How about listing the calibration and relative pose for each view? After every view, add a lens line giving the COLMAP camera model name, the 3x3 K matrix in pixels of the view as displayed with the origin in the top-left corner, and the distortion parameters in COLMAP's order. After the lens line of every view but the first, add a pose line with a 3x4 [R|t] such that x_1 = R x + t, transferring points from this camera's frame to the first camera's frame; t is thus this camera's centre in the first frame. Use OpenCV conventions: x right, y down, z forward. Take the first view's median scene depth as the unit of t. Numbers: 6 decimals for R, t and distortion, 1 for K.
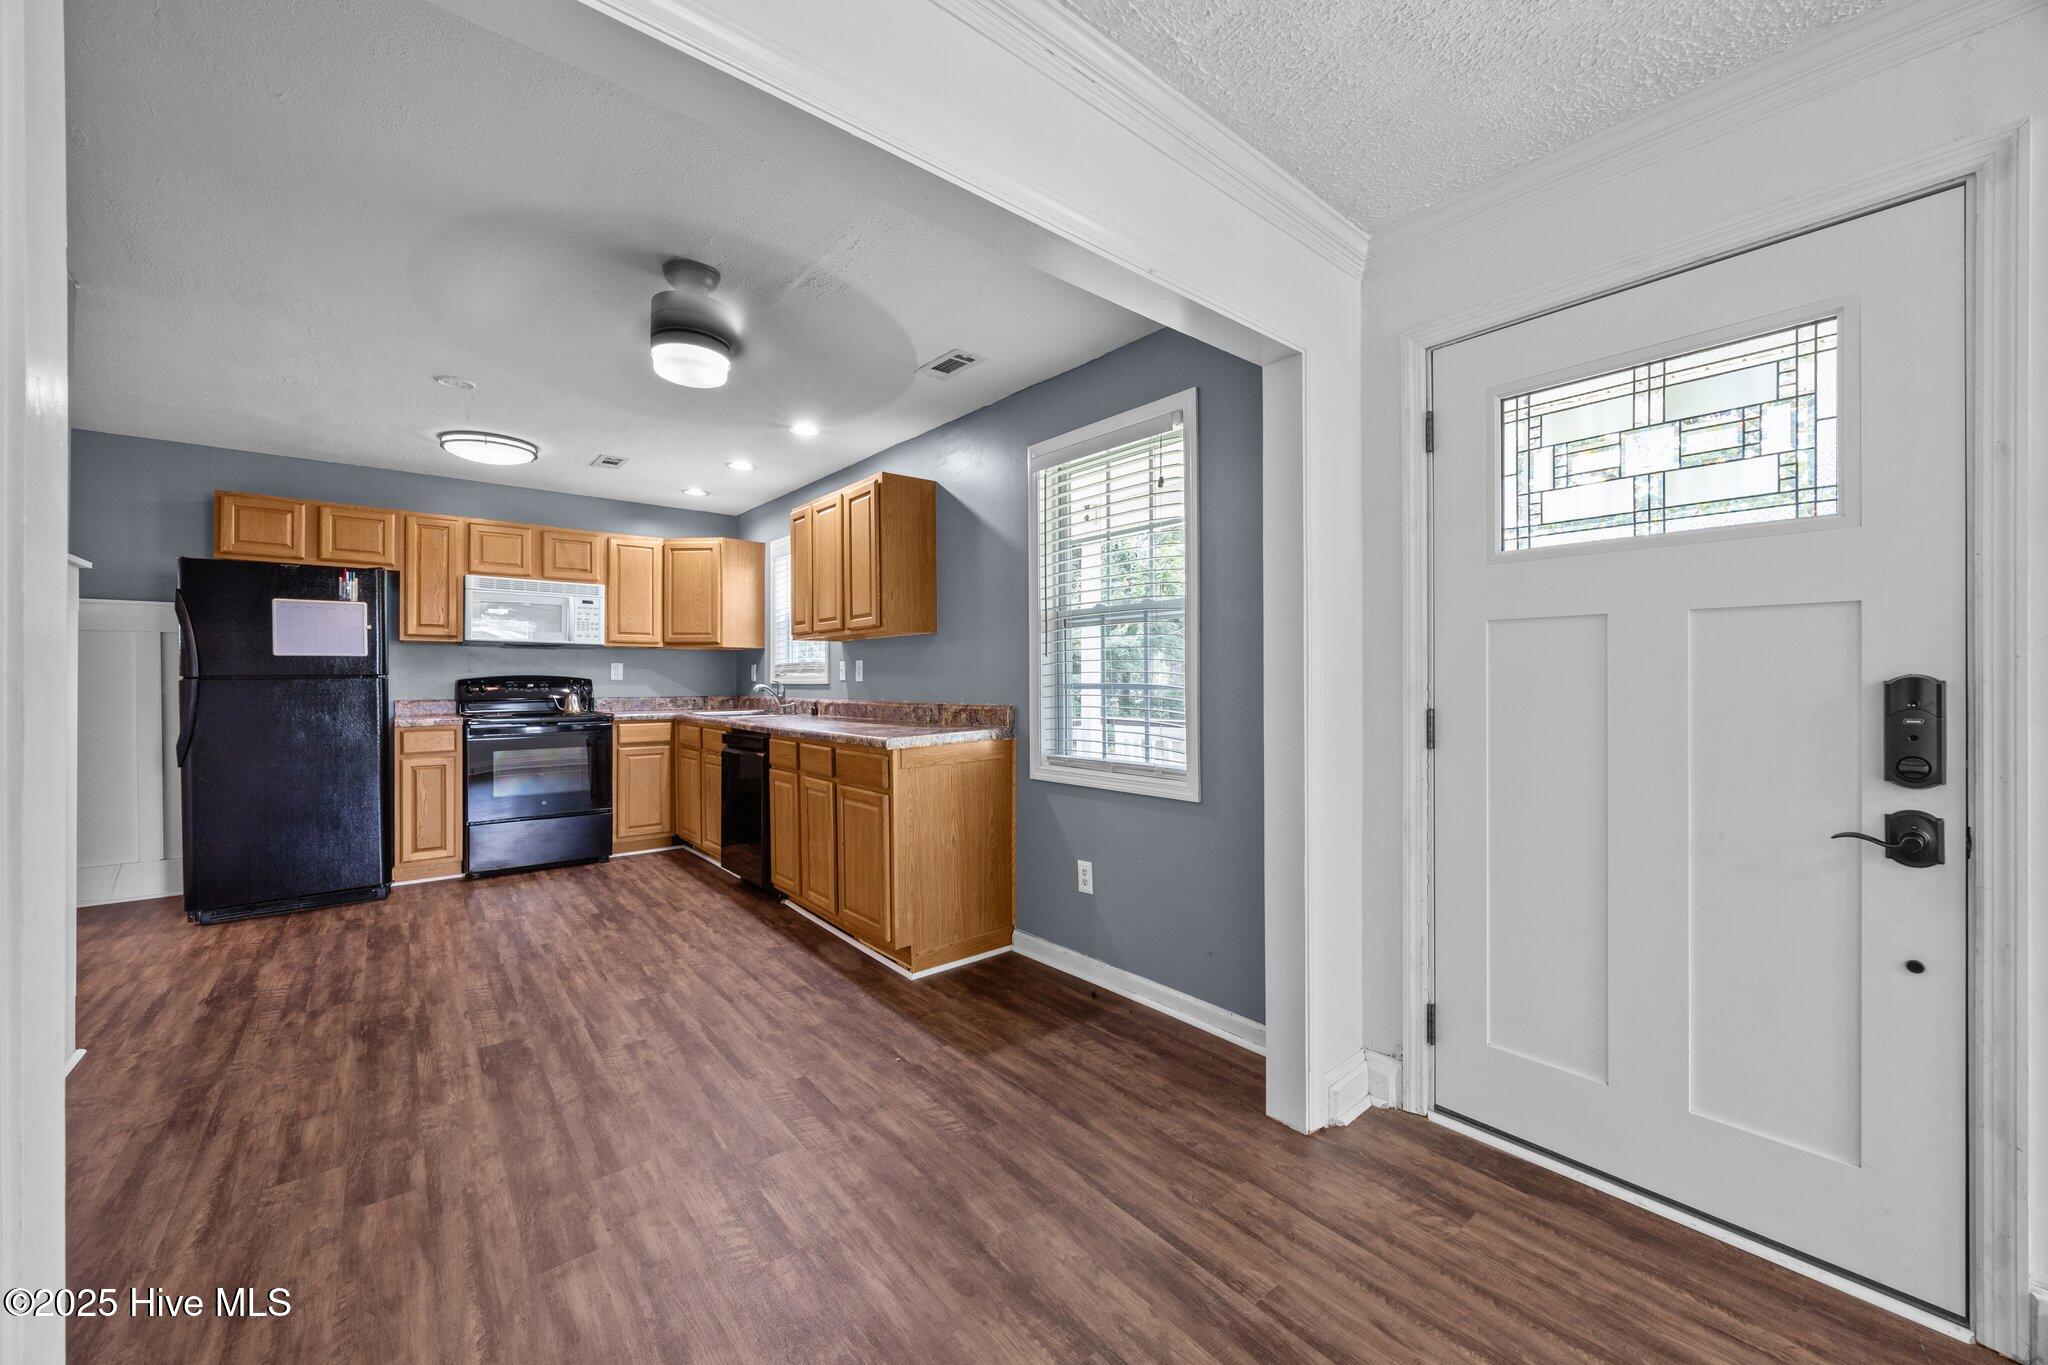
lens RADIAL K [[784.5, 0, 1024.7], [0, 784.5, 679.2], [0, 0, 1]] dist [-0.002805, 0.000637]
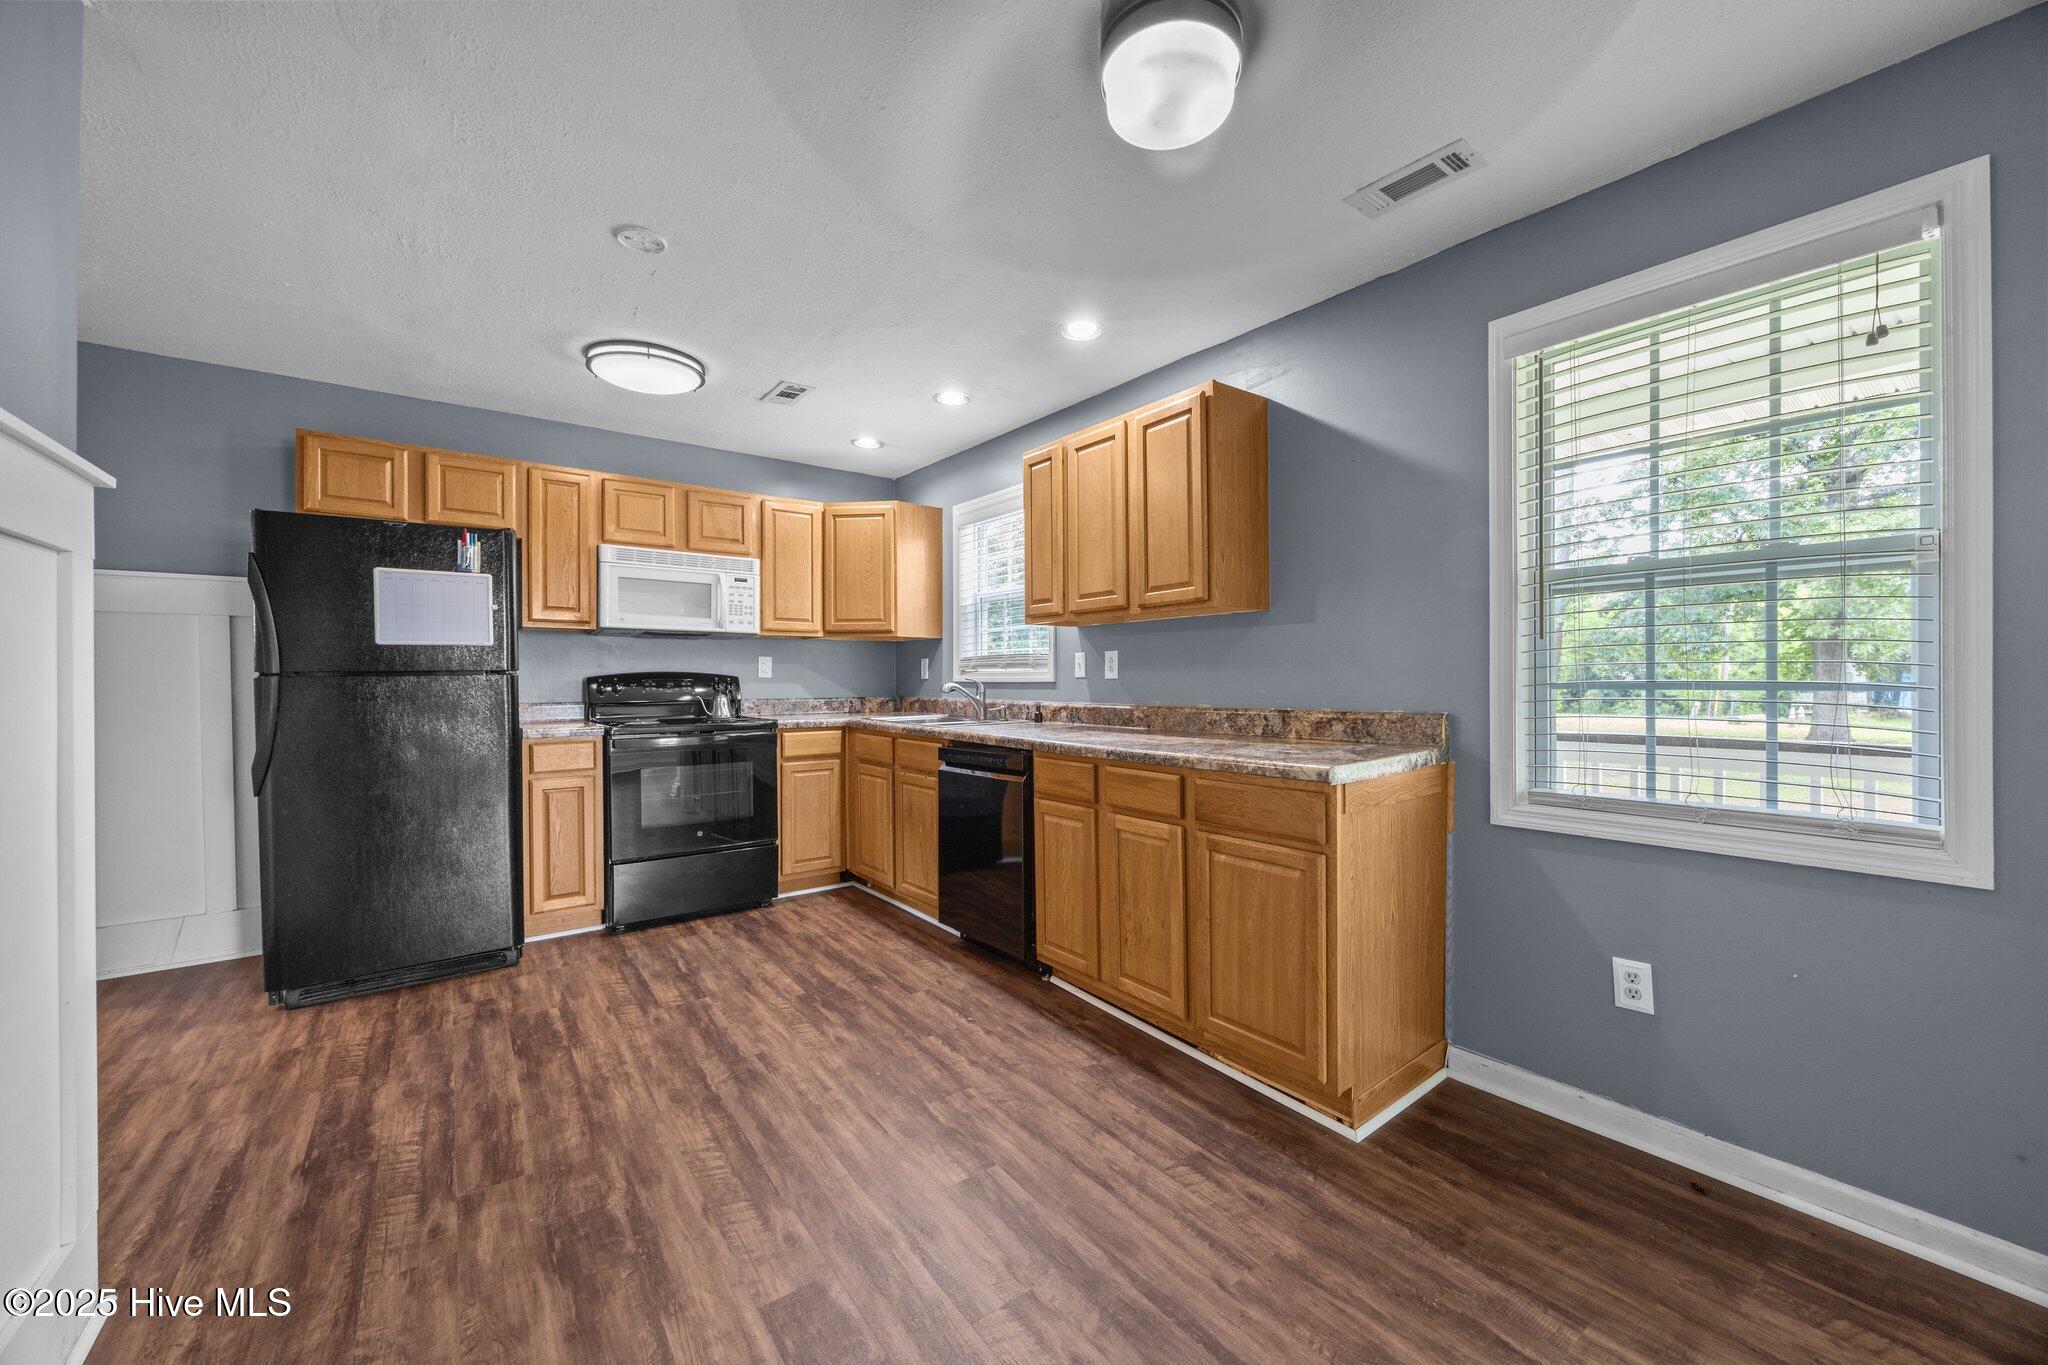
lens RADIAL K [[784.5, 0, 1027.9], [0, 784.5, 683.0], [0, 0, 1]] dist [-0.002805, 0.000637]
pose [[0.999233, -0.001444, -0.039124, -0.319326], [0.001756, 0.999967, 0.007948, 0.001366], [0.039111, -0.008010, 0.999203, 0.288209]]
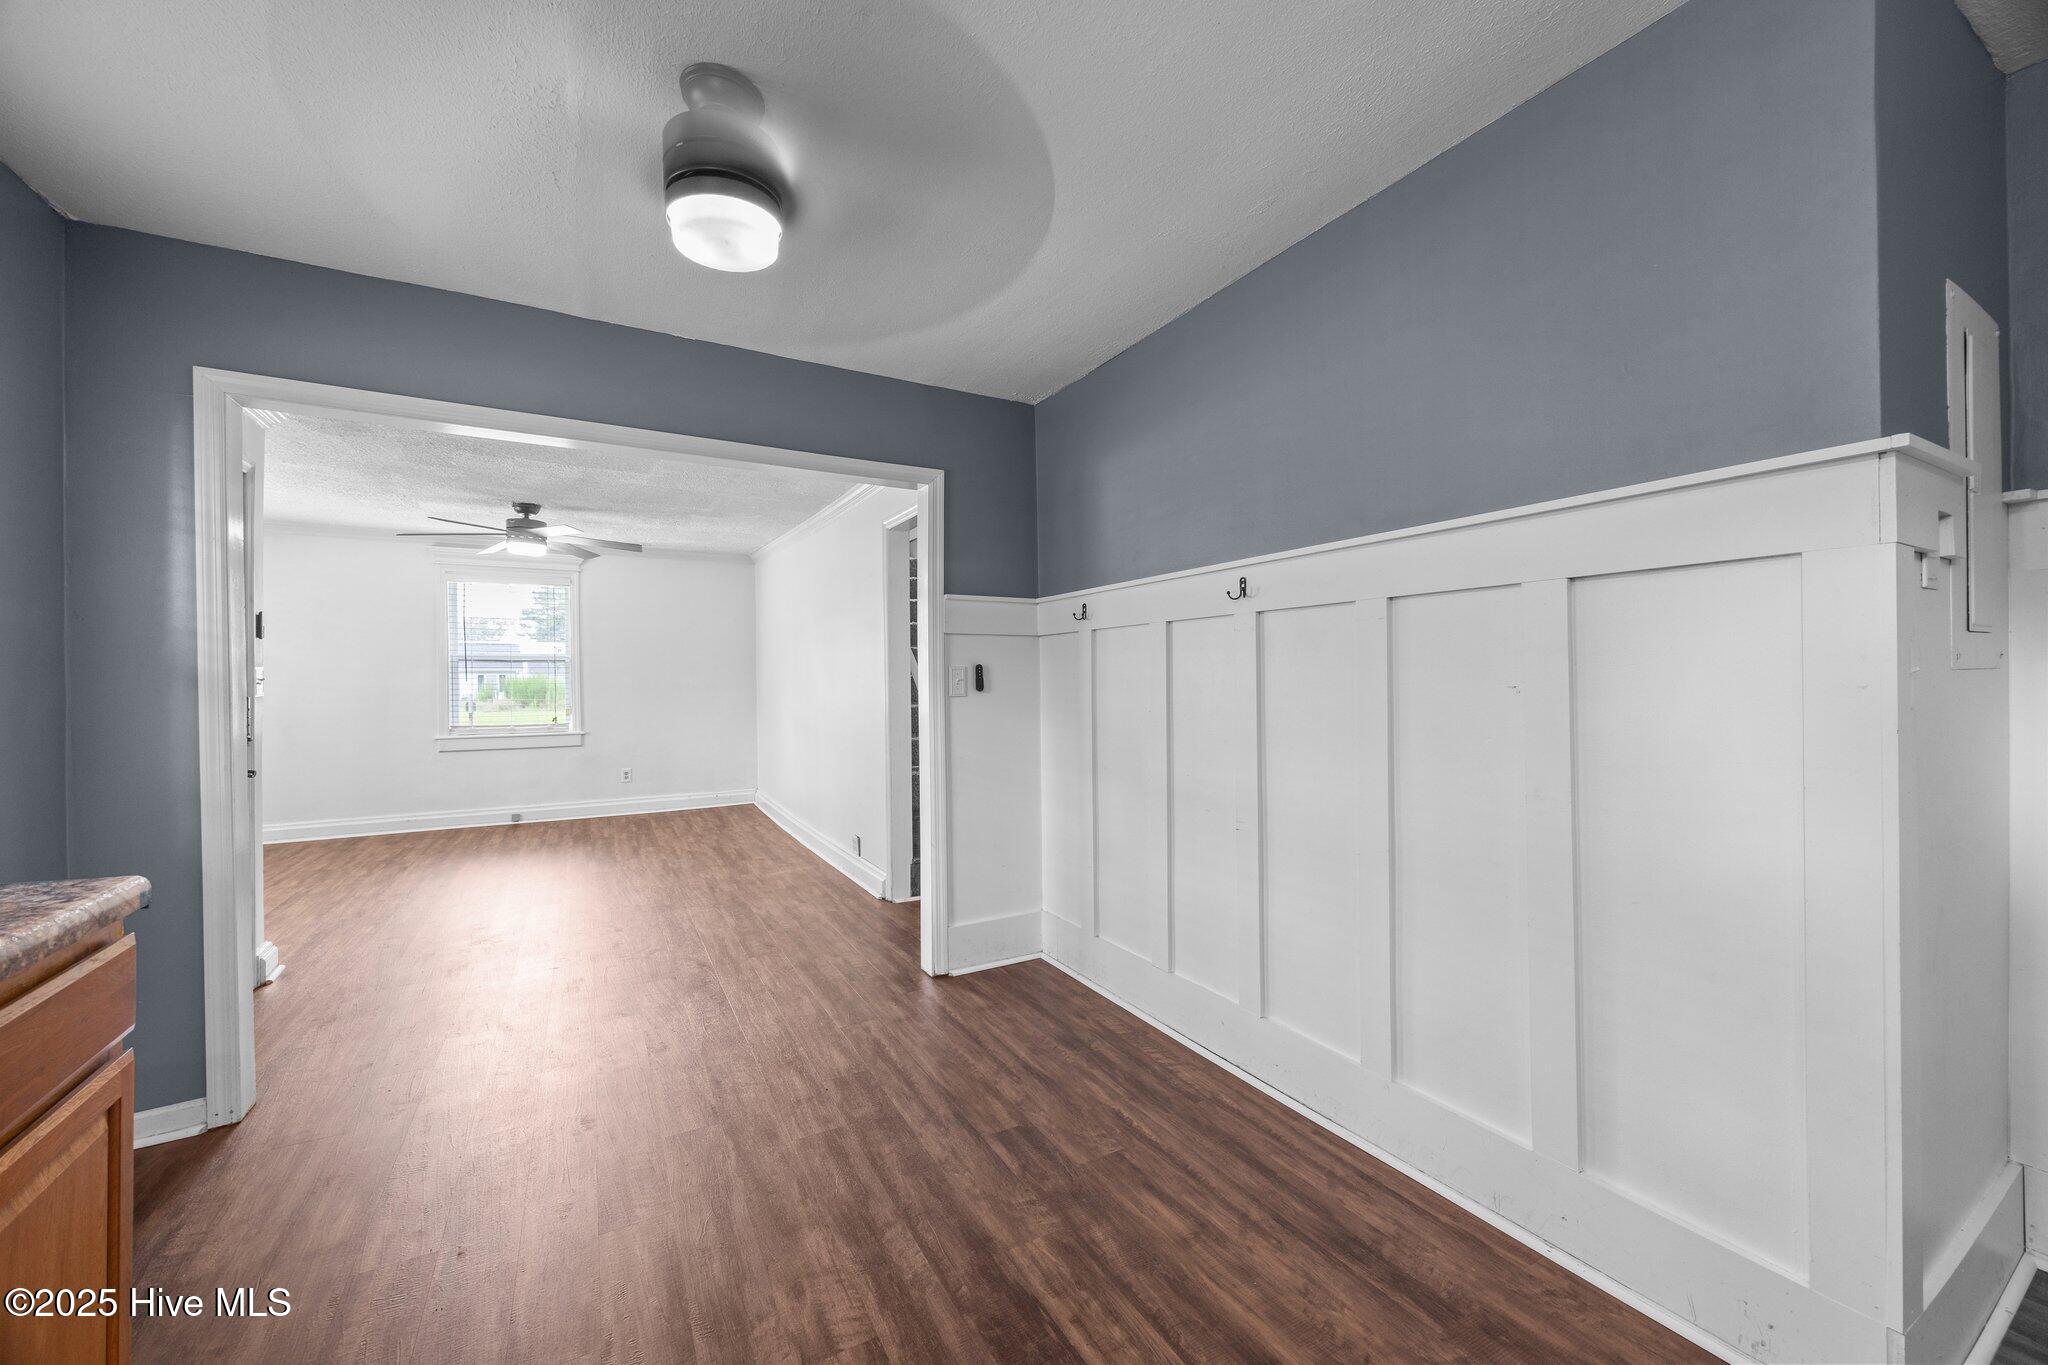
lens RADIAL K [[784.5, 0, 1027.2], [0, 784.5, 682.6], [0, 0, 1]] dist [-0.002805, 0.000637]
pose [[-0.985768, 0.014838, 0.167455, -0.504852], [0.015407, 0.999879, 0.002101, -0.006033], [-0.167404, 0.004651, -0.985877, 1.034308]]
